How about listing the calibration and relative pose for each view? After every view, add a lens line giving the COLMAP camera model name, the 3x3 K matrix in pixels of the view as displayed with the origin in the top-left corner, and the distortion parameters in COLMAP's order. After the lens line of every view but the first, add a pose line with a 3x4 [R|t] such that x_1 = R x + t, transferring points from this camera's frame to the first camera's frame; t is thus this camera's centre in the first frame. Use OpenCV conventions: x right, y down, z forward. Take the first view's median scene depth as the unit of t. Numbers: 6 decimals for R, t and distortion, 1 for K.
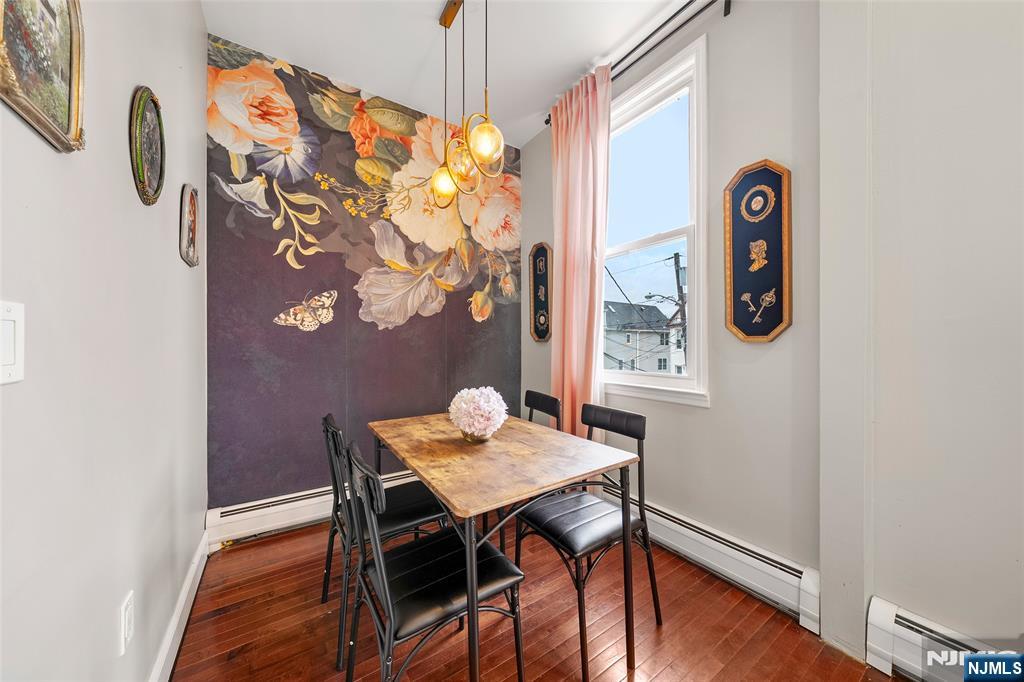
lens RADIAL K [[356.6, 0, 522.1], [0, 356.6, 343.6], [0, 0, 1]] dist [-0.003753, -0.001127]
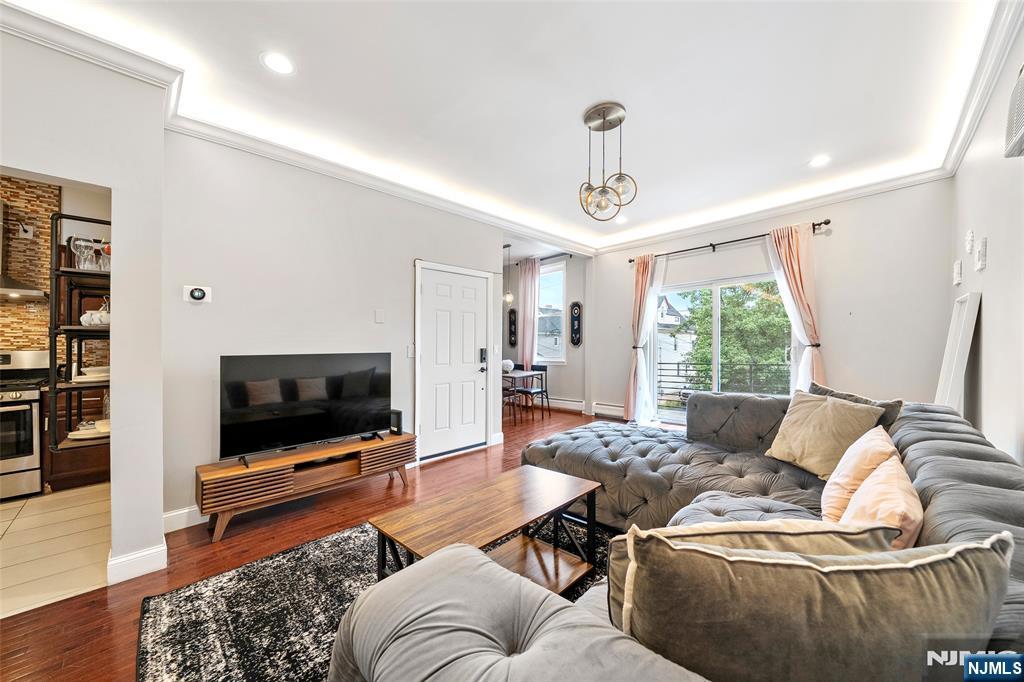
lens RADIAL K [[362.9, 0, 519.0], [0, 362.9, 348.3], [0, 0, 1]] dist [-0.006645, -0.000447]
pose [[0.983479, -0.009732, 0.180758, -0.461321], [0.008579, 0.999938, 0.007158, -0.019188], [-0.180816, -0.005489, 0.983502, -1.937293]]
